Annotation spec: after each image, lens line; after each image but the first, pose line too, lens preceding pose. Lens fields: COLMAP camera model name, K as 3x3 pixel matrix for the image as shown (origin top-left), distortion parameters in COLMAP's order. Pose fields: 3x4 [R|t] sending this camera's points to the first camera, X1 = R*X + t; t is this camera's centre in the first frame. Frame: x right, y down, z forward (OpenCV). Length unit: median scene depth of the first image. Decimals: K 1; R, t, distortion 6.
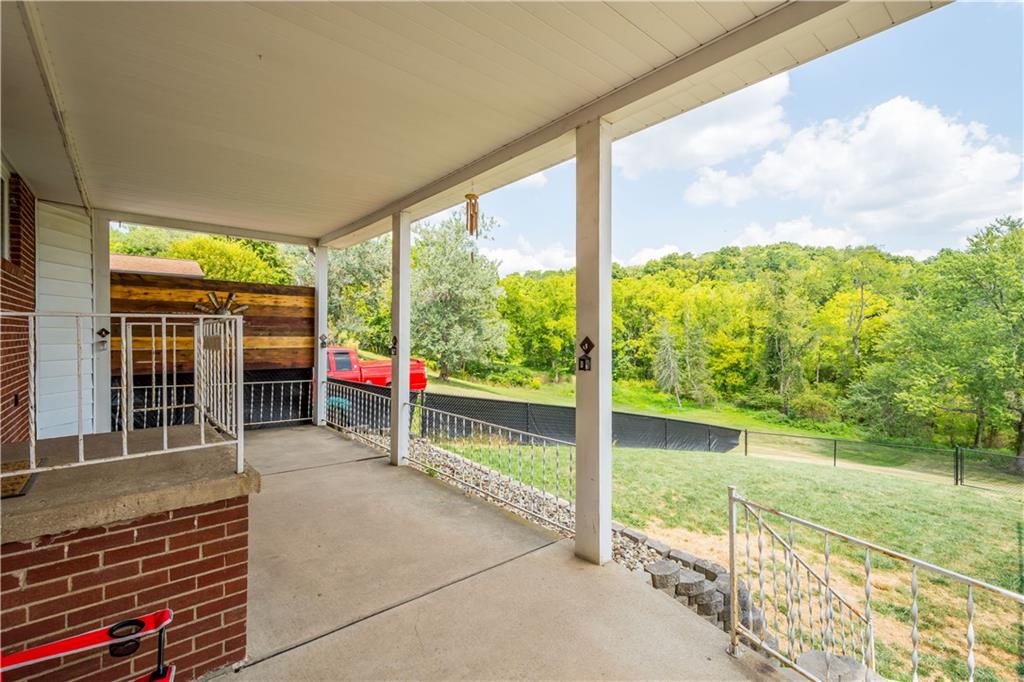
lens RADIAL K [[444.7, 0, 508.7], [0, 444.7, 338.1], [0, 0, 1]] dist [0.010364, -0.002088]
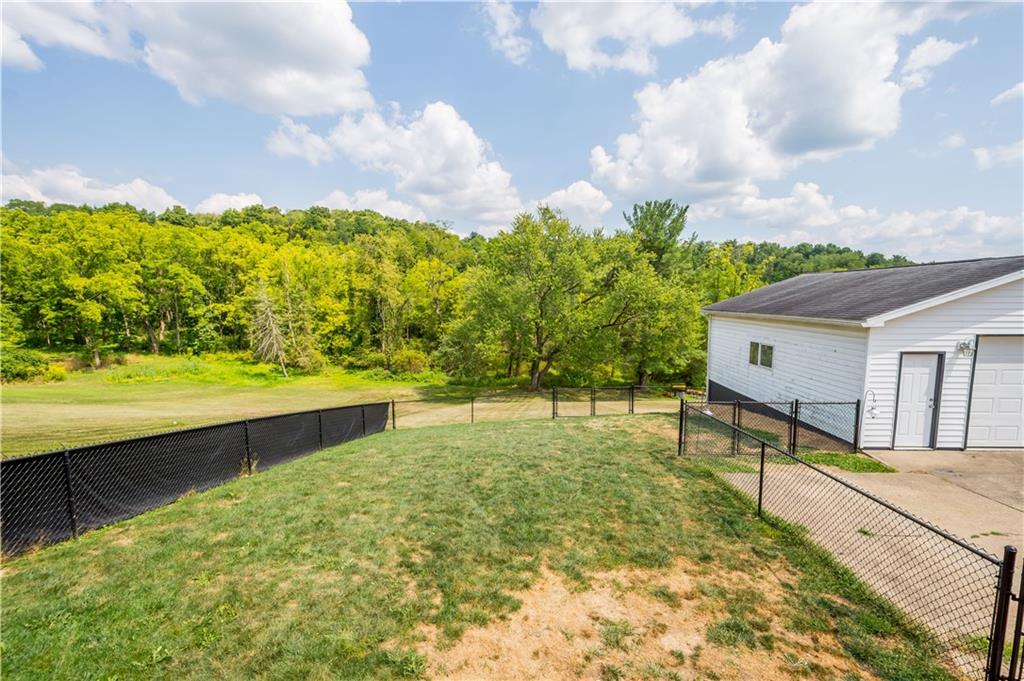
lens RADIAL K [[444.7, 0, 511.1], [0, 444.7, 344.7], [0, 0, 1]] dist [0.010364, -0.002088]
pose [[0.649628, -0.088058, 0.755136, 0.000403], [0.012494, 0.994372, 0.105207, -0.001338], [-0.760150, -0.058911, 0.647072, 0.057053]]
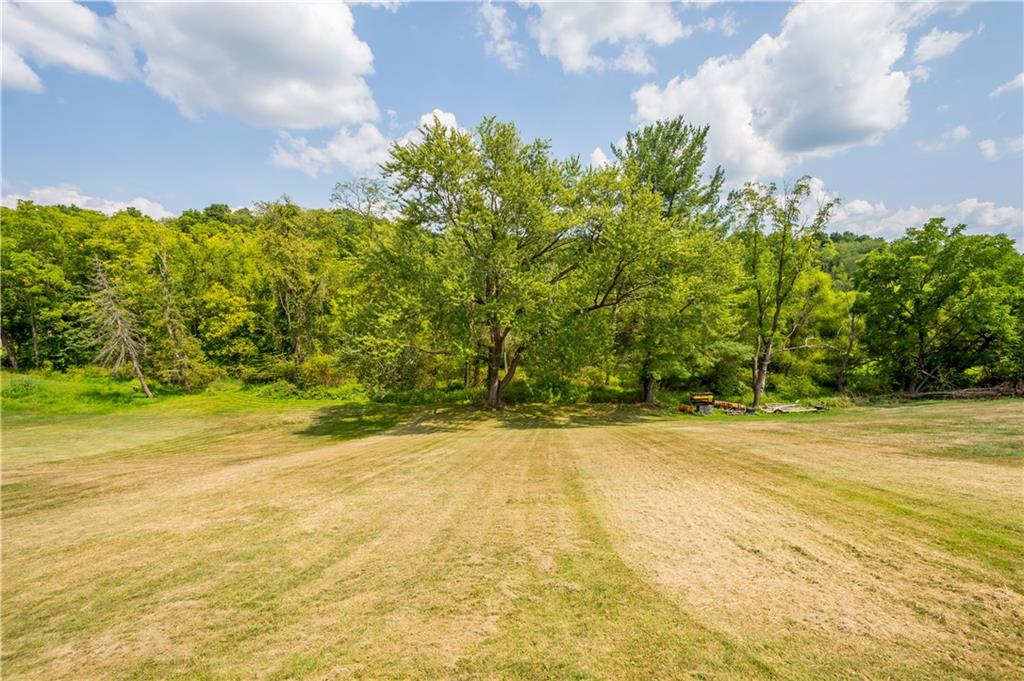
lens RADIAL K [[444.7, 0, 516.0], [0, 444.7, 345.6], [0, 0, 1]] dist [0.010364, -0.002088]
pose [[0.649286, -0.094388, 0.754664, 0.215046], [0.039870, 0.995129, 0.090160, 0.036155], [-0.759498, -0.028451, 0.649887, 0.150893]]
